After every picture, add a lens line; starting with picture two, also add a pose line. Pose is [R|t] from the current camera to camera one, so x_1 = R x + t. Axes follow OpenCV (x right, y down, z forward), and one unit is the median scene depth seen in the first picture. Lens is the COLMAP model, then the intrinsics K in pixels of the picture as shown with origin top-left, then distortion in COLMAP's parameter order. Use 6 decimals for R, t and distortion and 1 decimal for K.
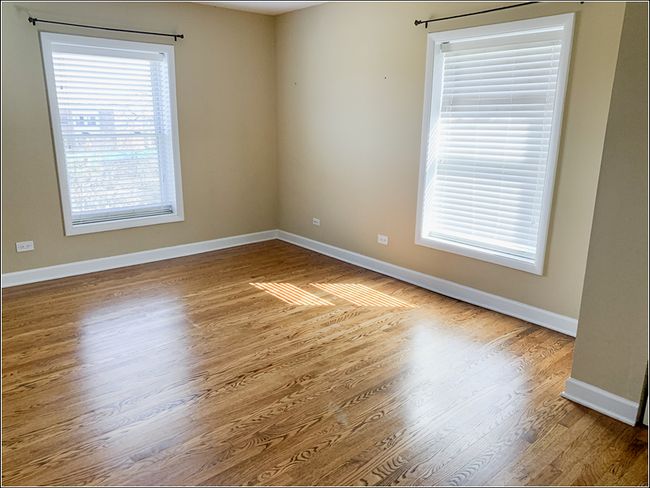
lens RADIAL K [[510.3, 0, 275.0], [0, 510.3, 226.9], [0, 0, 1]] dist [0.003322, -0.006298]
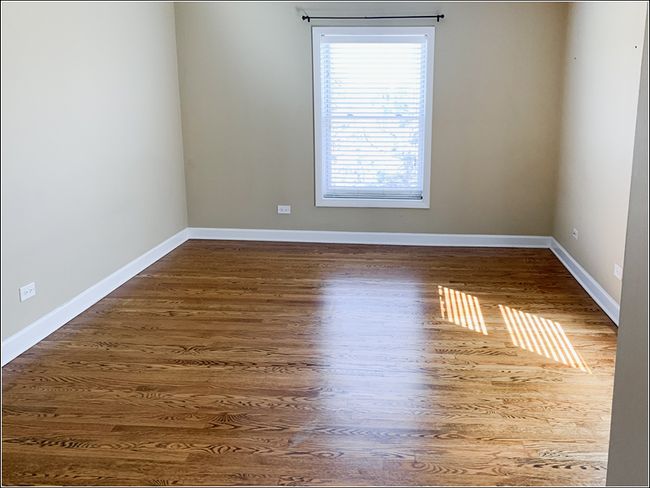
lens RADIAL K [[527.3, 0, 325.1], [0, 527.3, 196.9], [0, 0, 1]] dist [0.015584, -0.011269]
pose [[0.721003, 0.130686, -0.680497, 0.423930], [-0.143211, 0.988955, 0.038189, -0.053346], [0.677972, 0.069920, 0.731755, 0.175869]]
